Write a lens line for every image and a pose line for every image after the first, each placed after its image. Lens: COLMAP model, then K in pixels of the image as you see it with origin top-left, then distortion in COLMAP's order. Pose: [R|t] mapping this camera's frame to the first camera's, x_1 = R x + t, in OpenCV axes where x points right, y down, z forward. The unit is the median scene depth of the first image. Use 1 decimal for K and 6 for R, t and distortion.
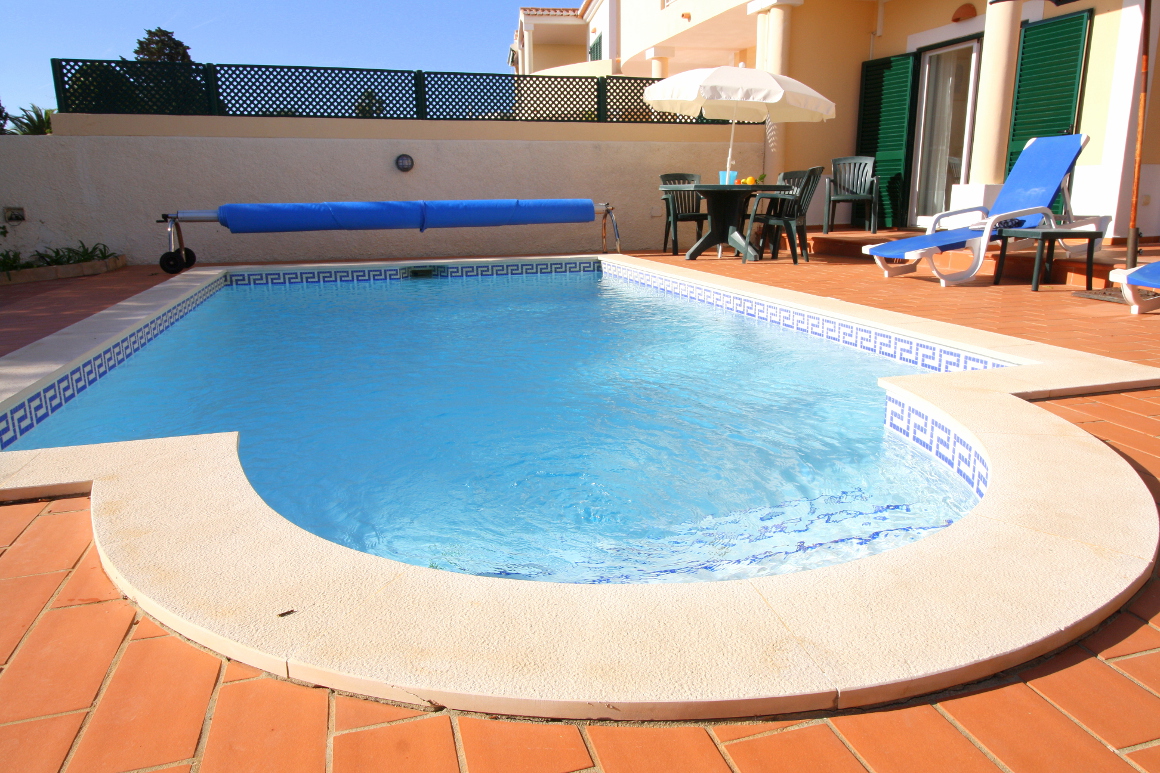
lens RADIAL K [[783.8, 0, 580.0], [0, 783.8, 386.5], [0, 0, 1]] dist [-0.000276, 0.001241]
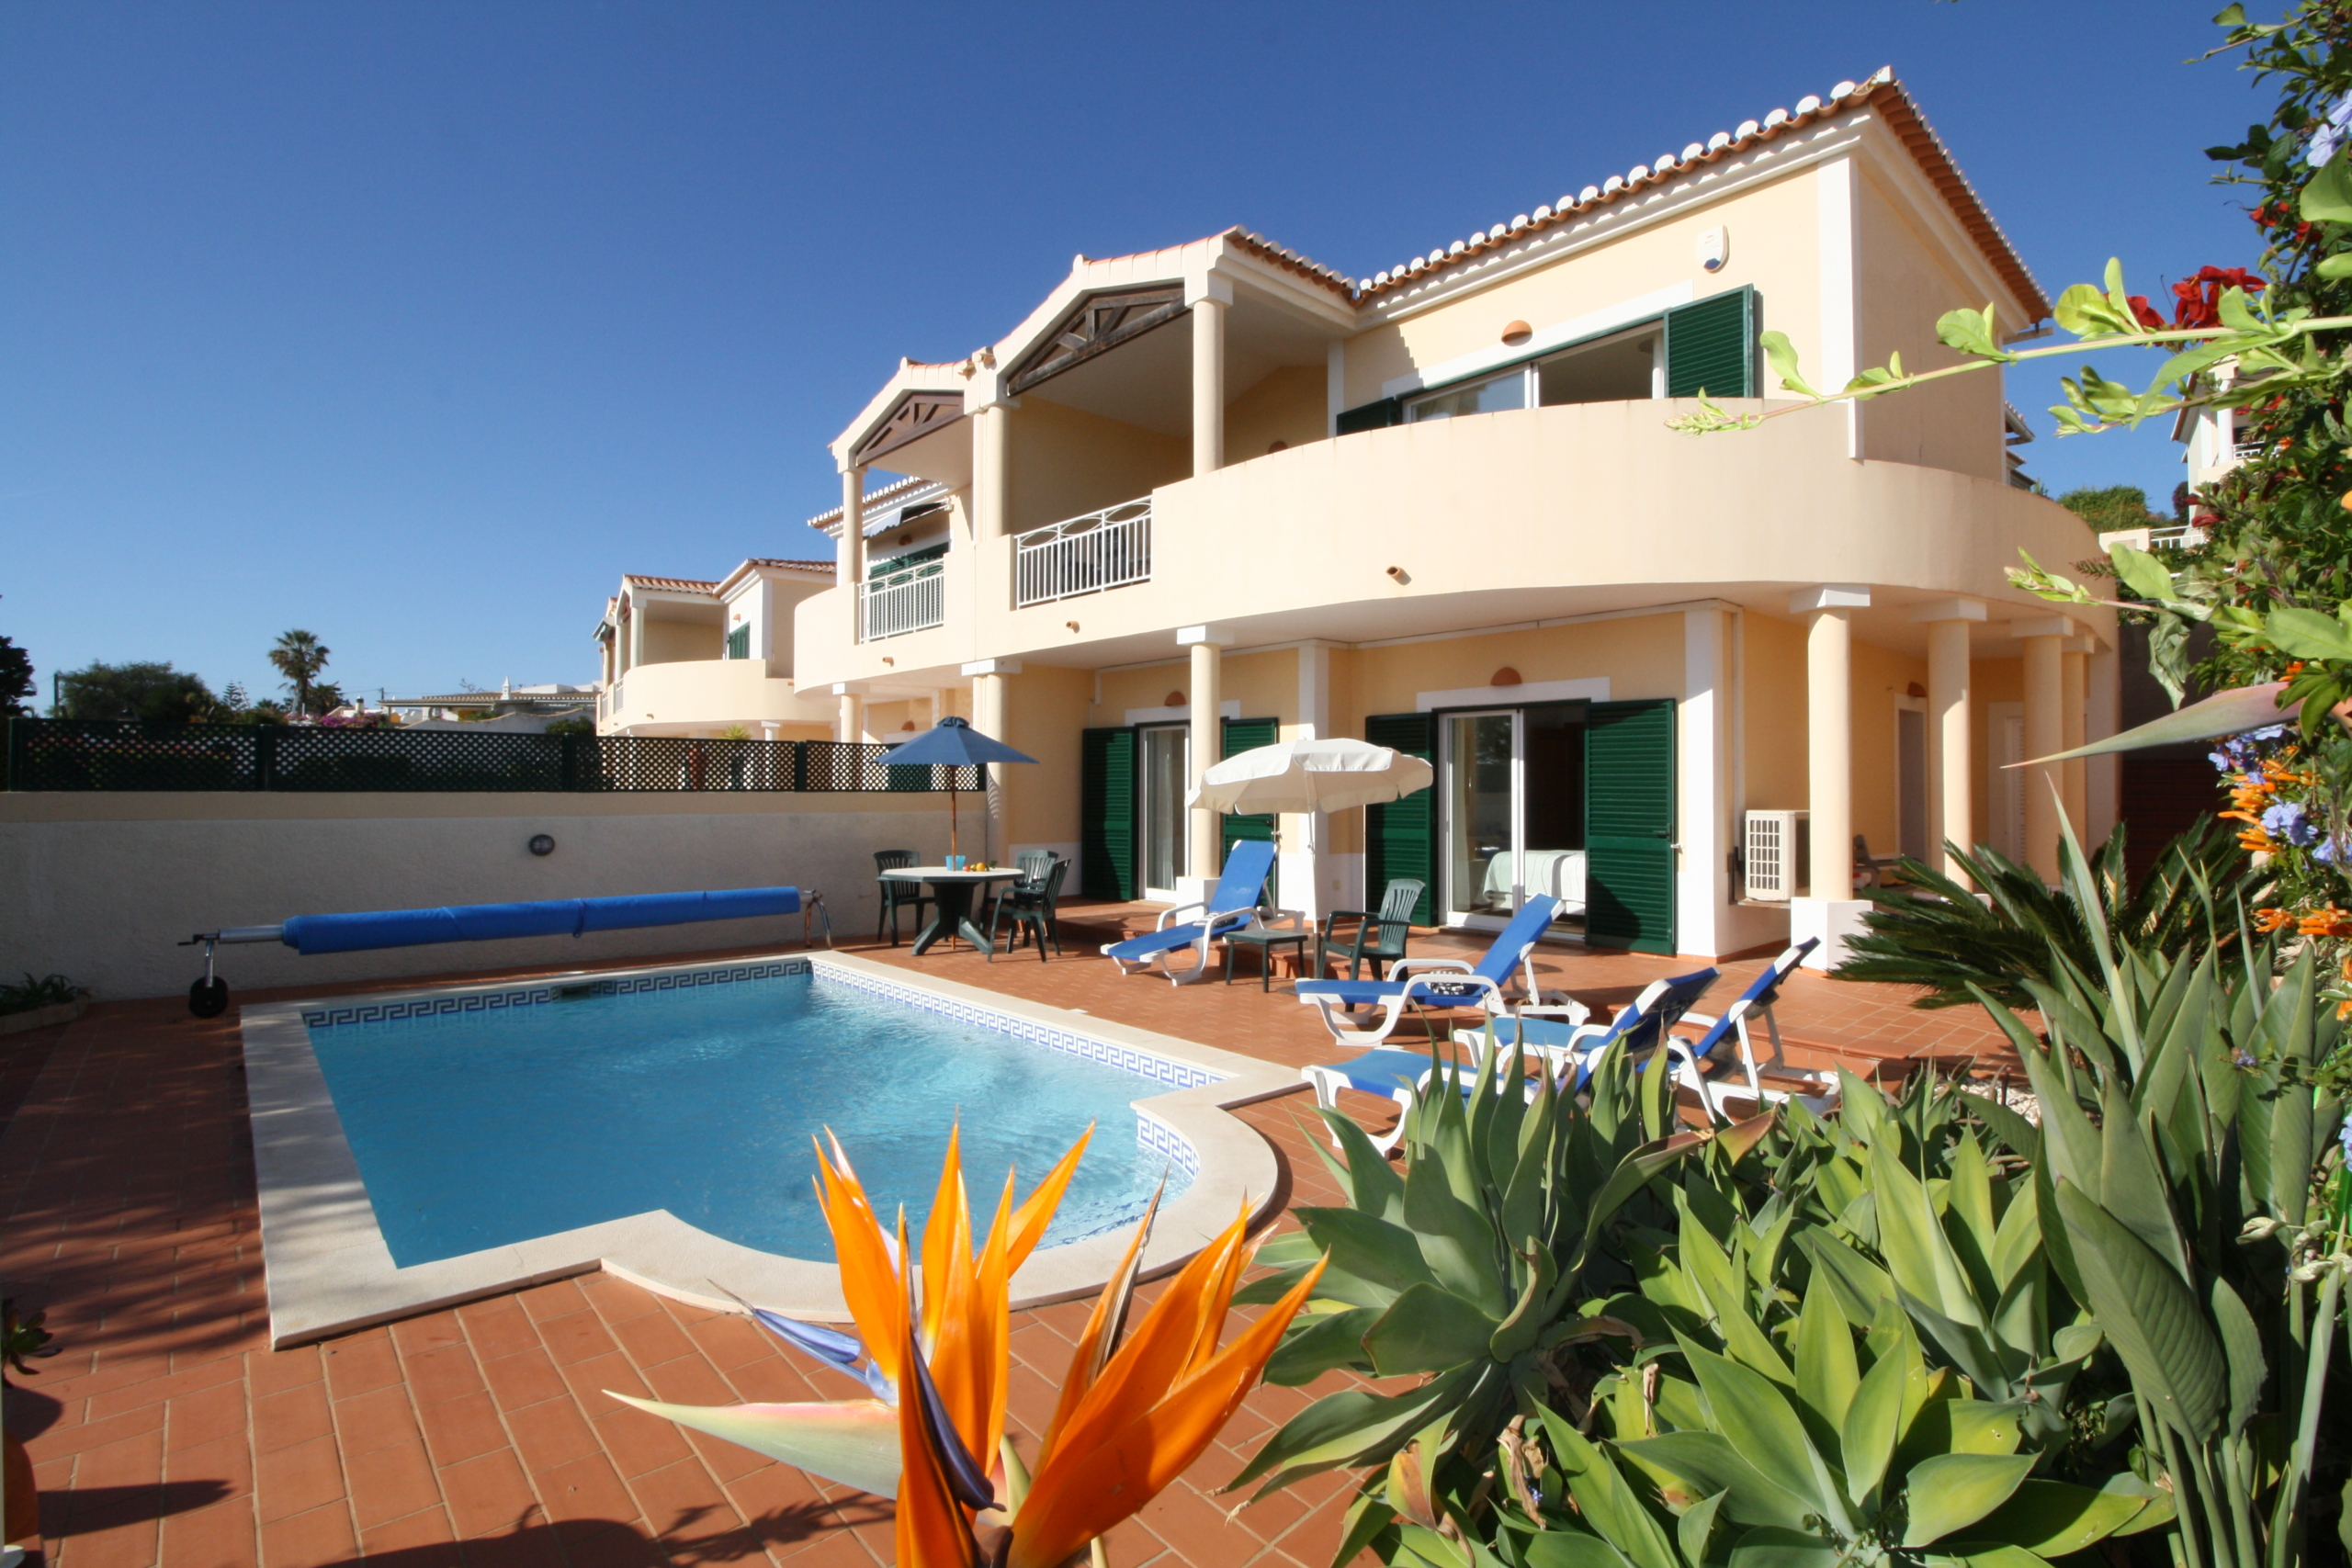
lens RADIAL K [[1087.6, 0, 1196.1], [0, 1087.6, 767.3], [0, 0, 1]] dist [0.001946, -0.013083]
pose [[0.904726, 0.023202, 0.425363, -0.107661], [0.093767, 0.963180, -0.251976, -0.027207], [-0.415547, 0.267855, 0.869238, -0.273177]]
